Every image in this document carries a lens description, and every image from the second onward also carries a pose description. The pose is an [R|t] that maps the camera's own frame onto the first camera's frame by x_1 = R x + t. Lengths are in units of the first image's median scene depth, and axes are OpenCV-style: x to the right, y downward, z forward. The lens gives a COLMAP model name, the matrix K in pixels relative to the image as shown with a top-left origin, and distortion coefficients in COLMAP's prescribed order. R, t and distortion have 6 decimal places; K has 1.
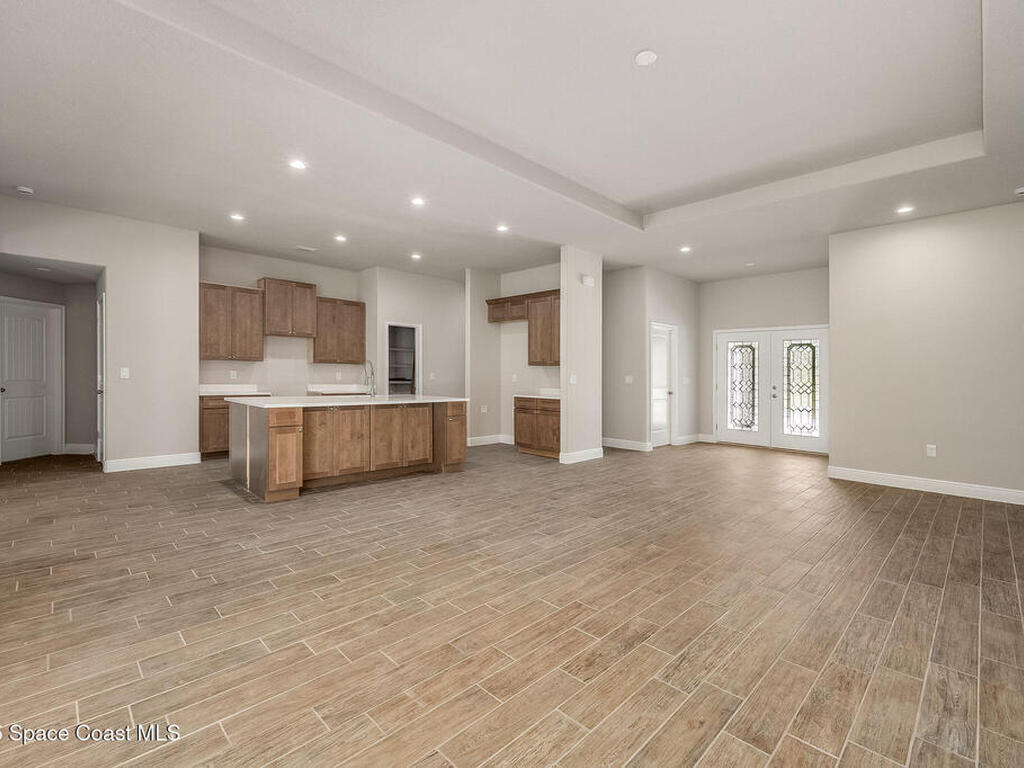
lens RADIAL K [[467.8, 0, 516.5], [0, 467.8, 380.6], [0, 0, 1]] dist [0.000362, -0.000458]
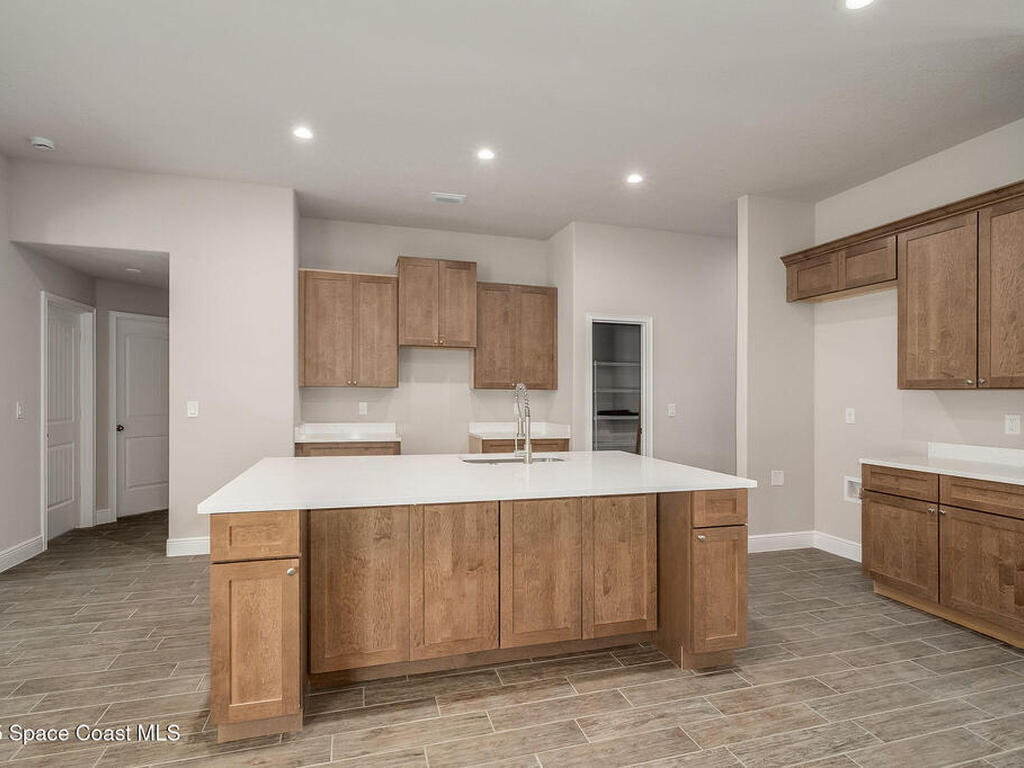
lens RADIAL K [[526.2, 0, 513.6], [0, 526.2, 400.4], [0, 0, 1]] dist [-0.000756, 0.000066]
pose [[0.878595, -0.000759, -0.477566, -0.057819], [-0.001969, 0.999984, -0.005211, -0.020677], [0.477563, 0.005518, 0.878580, 0.445177]]
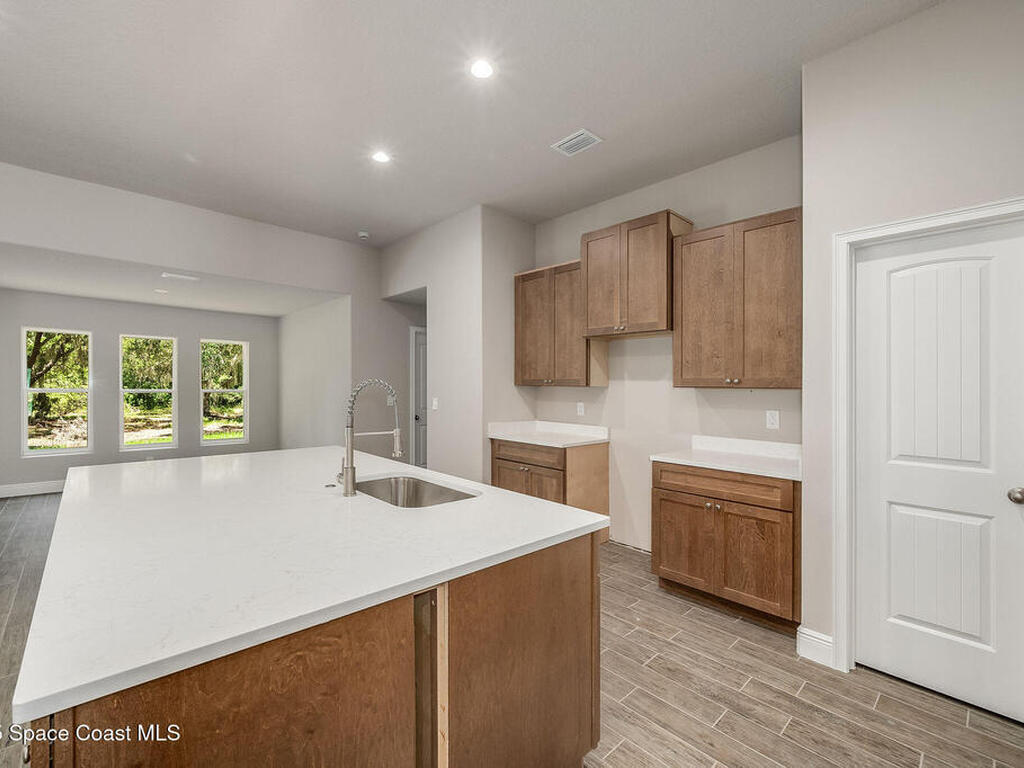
lens RADIAL K [[461.6, 0, 512.0], [0, 461.6, 384.0], [0, 0, 1]] dist [-0.001507, -0.000646]
pose [[-0.023860, -0.018495, -0.999544, 0.003744], [-0.019342, 0.999650, -0.018035, -0.033522], [0.999528, 0.018903, -0.024209, 0.931350]]
